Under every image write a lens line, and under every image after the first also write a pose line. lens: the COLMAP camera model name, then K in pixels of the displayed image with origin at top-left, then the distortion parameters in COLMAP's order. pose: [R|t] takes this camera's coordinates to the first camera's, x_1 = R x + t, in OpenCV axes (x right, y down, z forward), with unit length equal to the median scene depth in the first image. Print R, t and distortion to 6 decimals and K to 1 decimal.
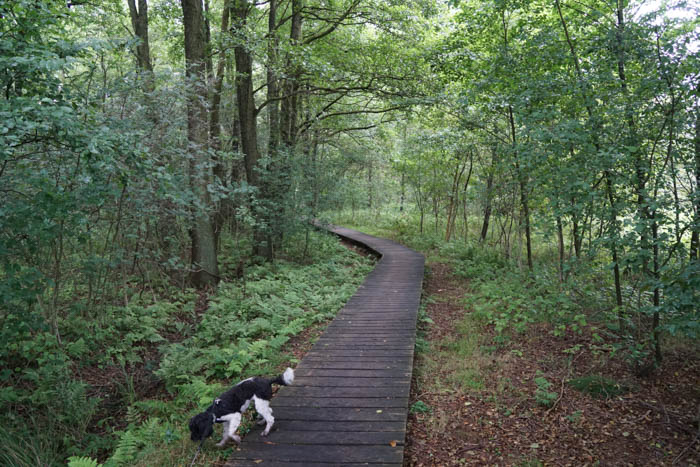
lens RADIAL K [[486.5, 0, 348.0], [0, 486.5, 224.6], [0, 0, 1]] dist [-0.140094, 0.110494]
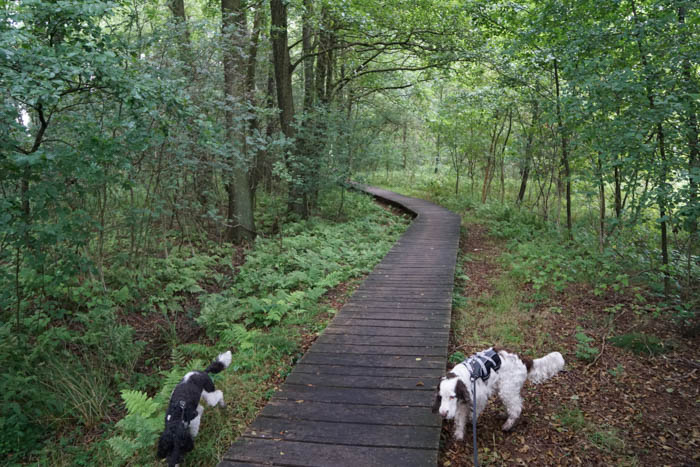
lens RADIAL K [[487.1, 0, 350.0], [0, 487.1, 225.9], [0, 0, 1]] dist [-0.141438, 0.112246]
pose [[0.997786, 0.017982, -0.064034, -0.008989], [-0.012594, 0.996422, 0.083573, 0.014106], [0.065308, -0.082582, 0.994442, 0.003394]]
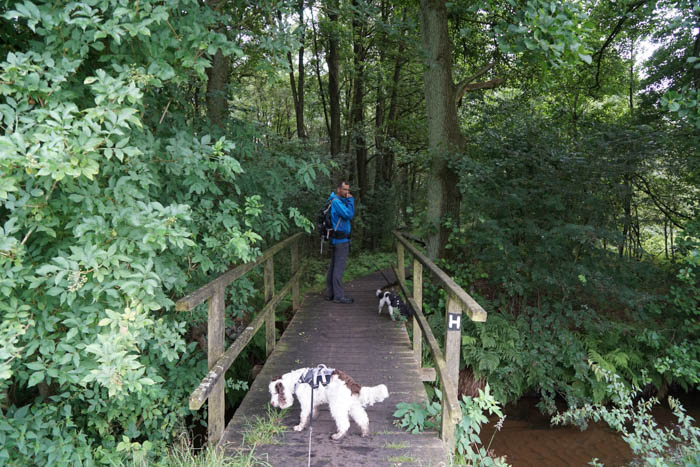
lens RADIAL K [[486.5, 0, 348.0], [0, 486.5, 224.6], [0, 0, 1]] dist [-0.140094, 0.110494]
pose [[0.974369, 0.014760, -0.224471, 0.350095], [-0.026004, 0.998546, -0.047221, 0.165804], [0.223448, 0.051848, 0.973336, -1.765645]]
